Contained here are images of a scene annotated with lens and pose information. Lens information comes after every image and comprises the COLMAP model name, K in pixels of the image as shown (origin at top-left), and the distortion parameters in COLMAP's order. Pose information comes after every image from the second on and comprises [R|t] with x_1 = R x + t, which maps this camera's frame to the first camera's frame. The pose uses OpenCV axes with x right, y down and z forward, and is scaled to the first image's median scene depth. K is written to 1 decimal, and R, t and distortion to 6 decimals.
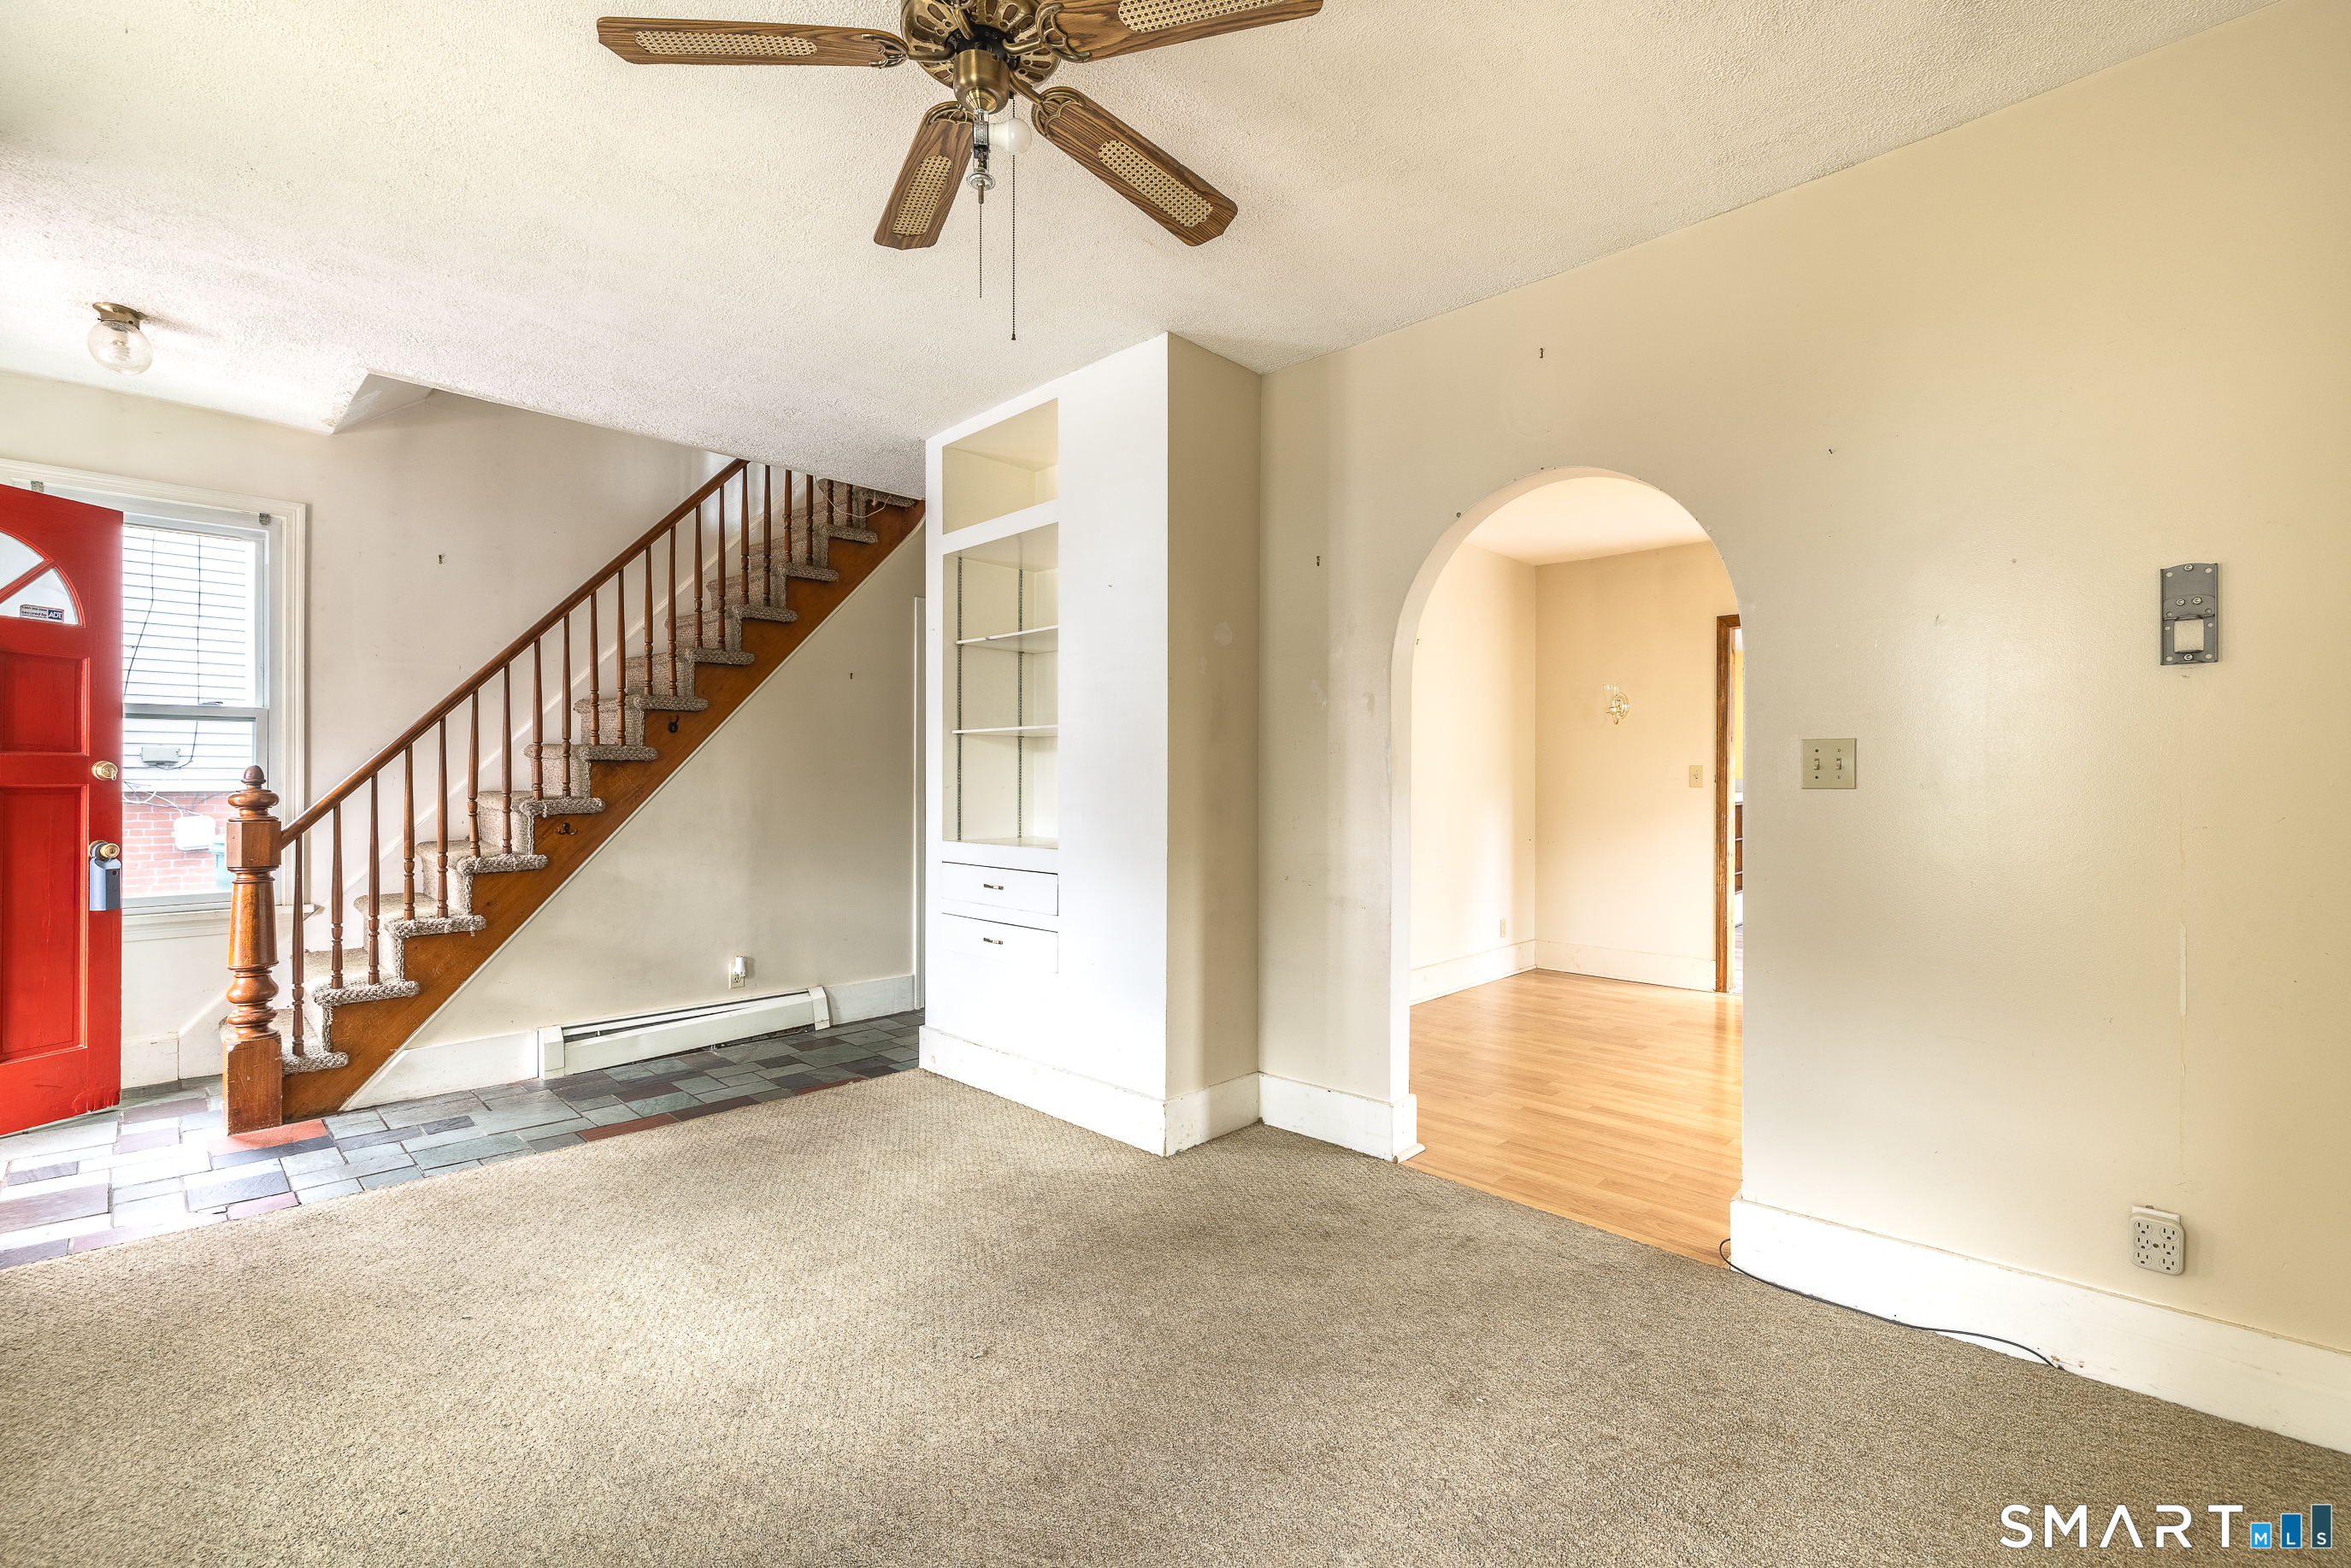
lens RADIAL K [[1040.5, 0, 1175.5], [0, 1040.5, 784.0], [0, 0, 1]] dist [0.000594, 0.000094]
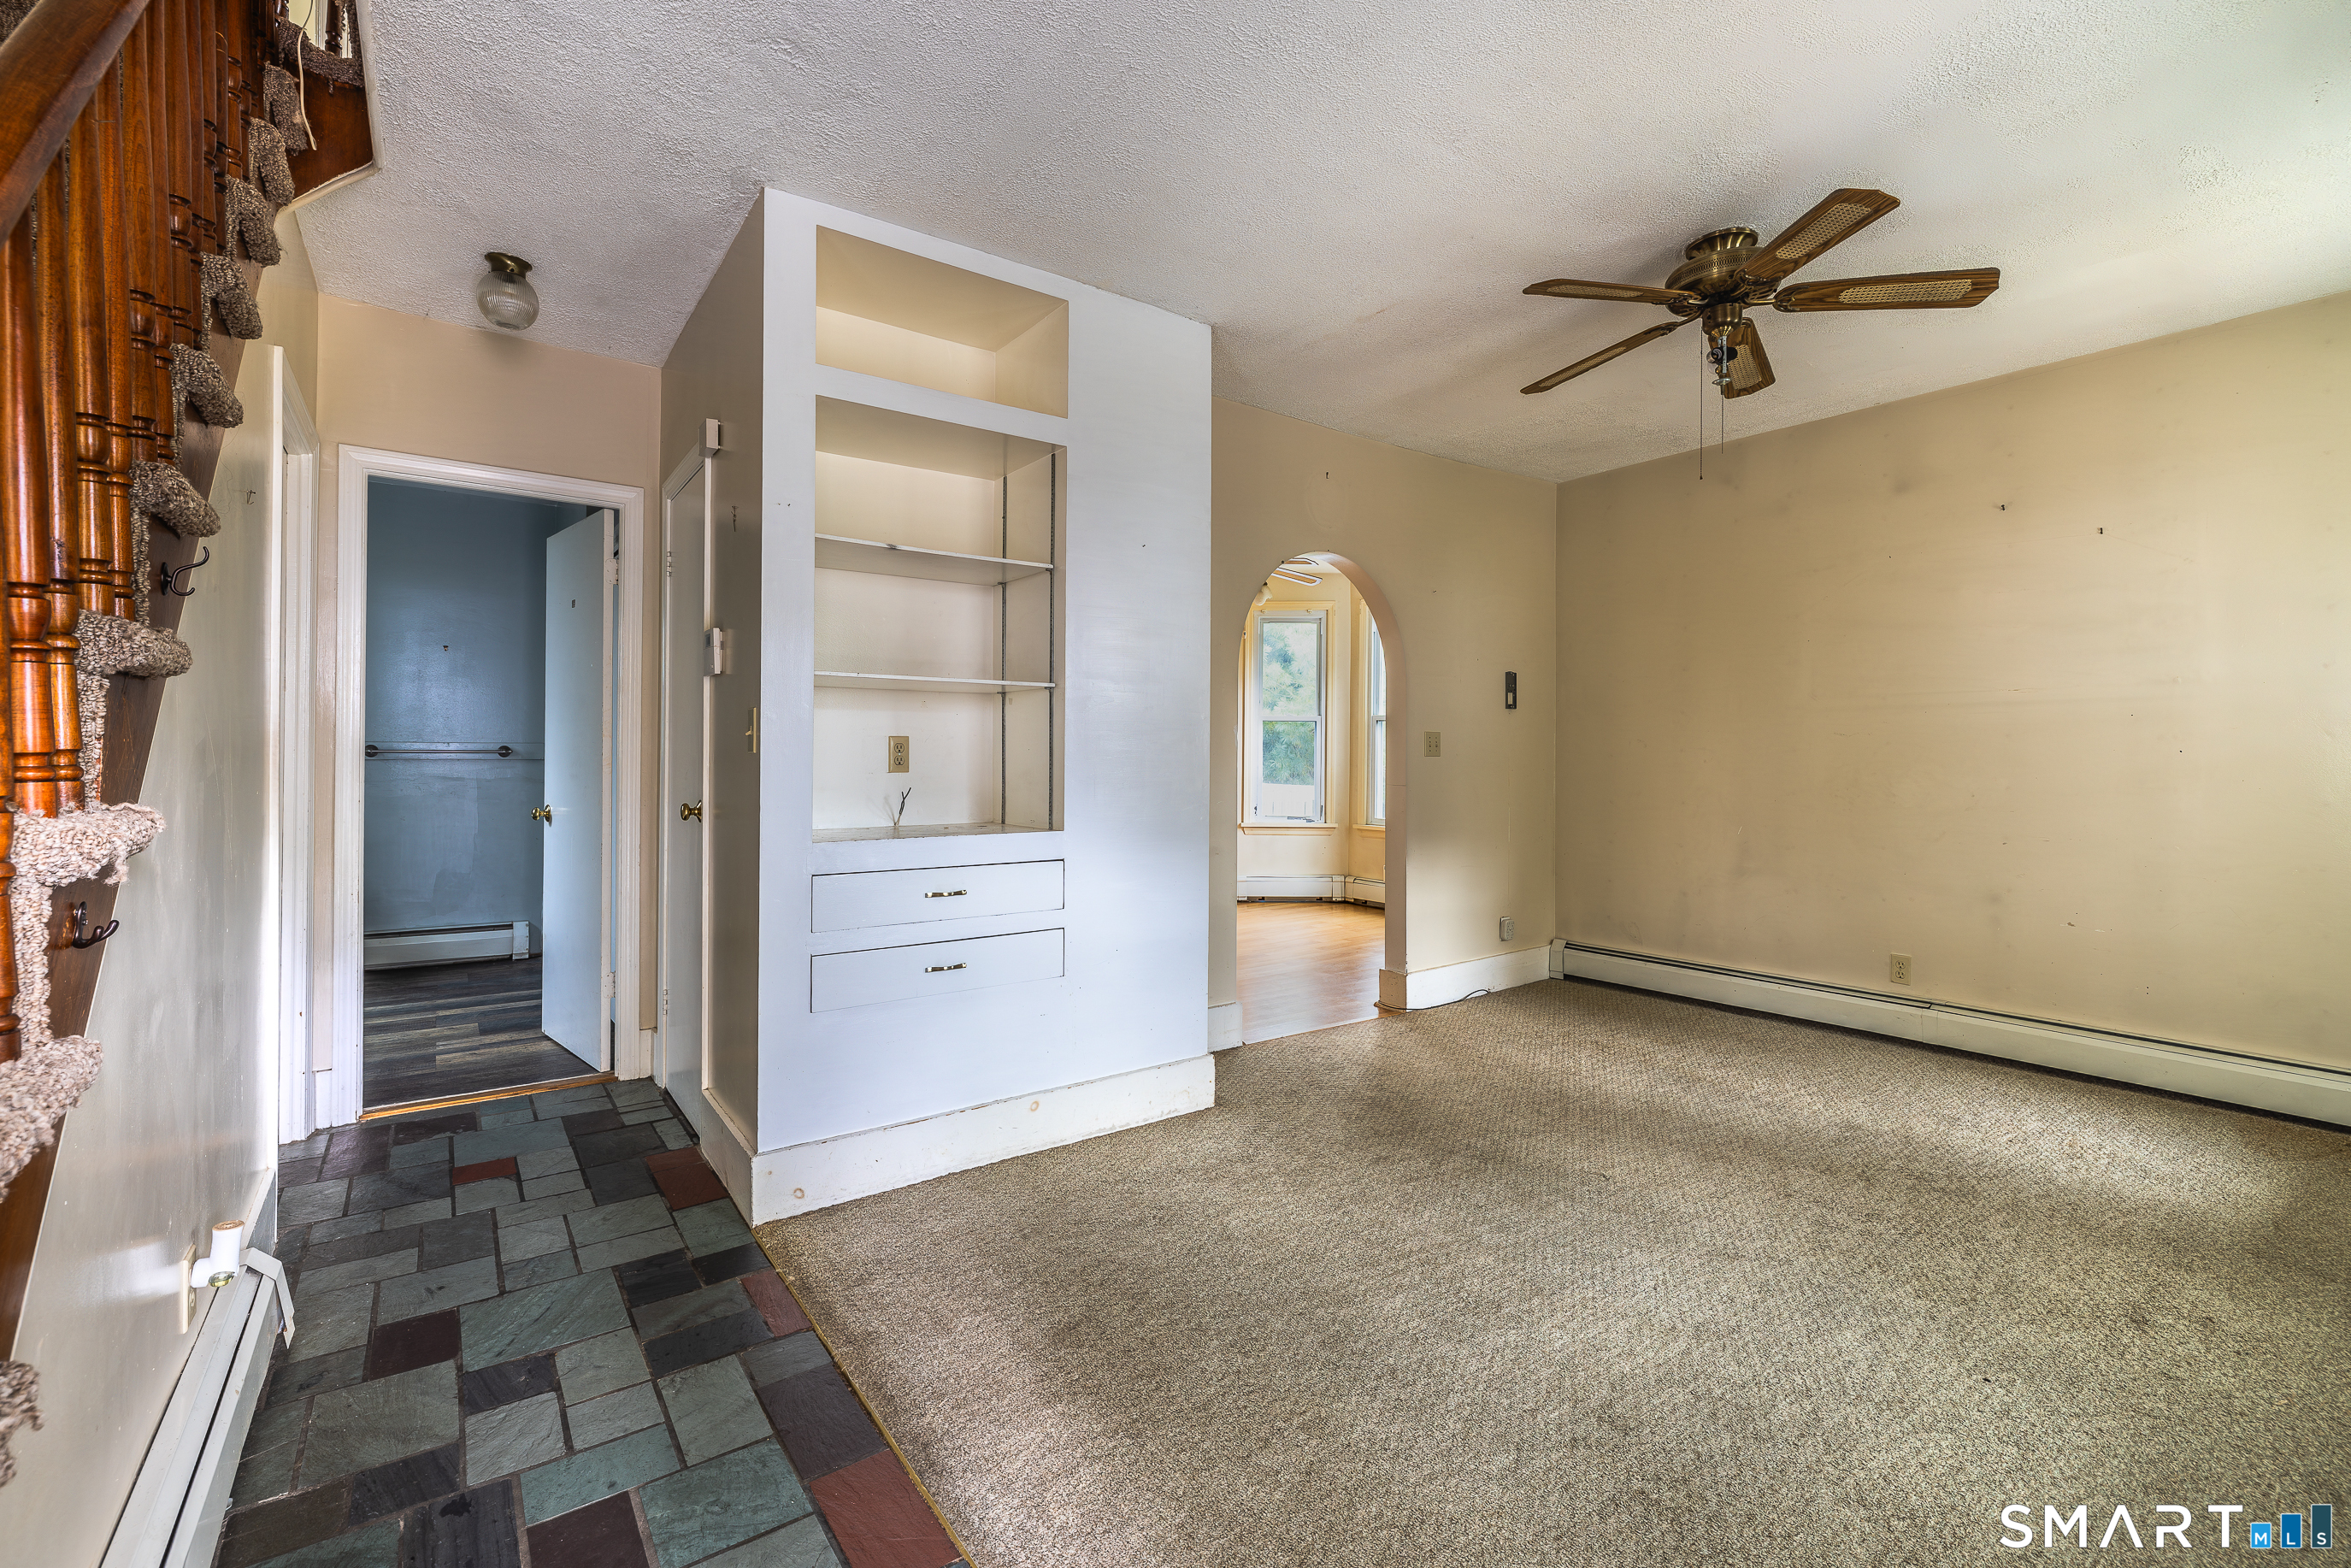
lens RADIAL K [[1001.5, 0, 1170.7], [0, 1001.5, 757.0], [0, 0, 1]] dist [-0.000510, -0.000014]
pose [[0.157202, 0.000908, 0.987566, -0.993614], [0.003472, 0.999993, -0.001472, 0.004925], [-0.987560, 0.003660, 0.157197, 0.859327]]
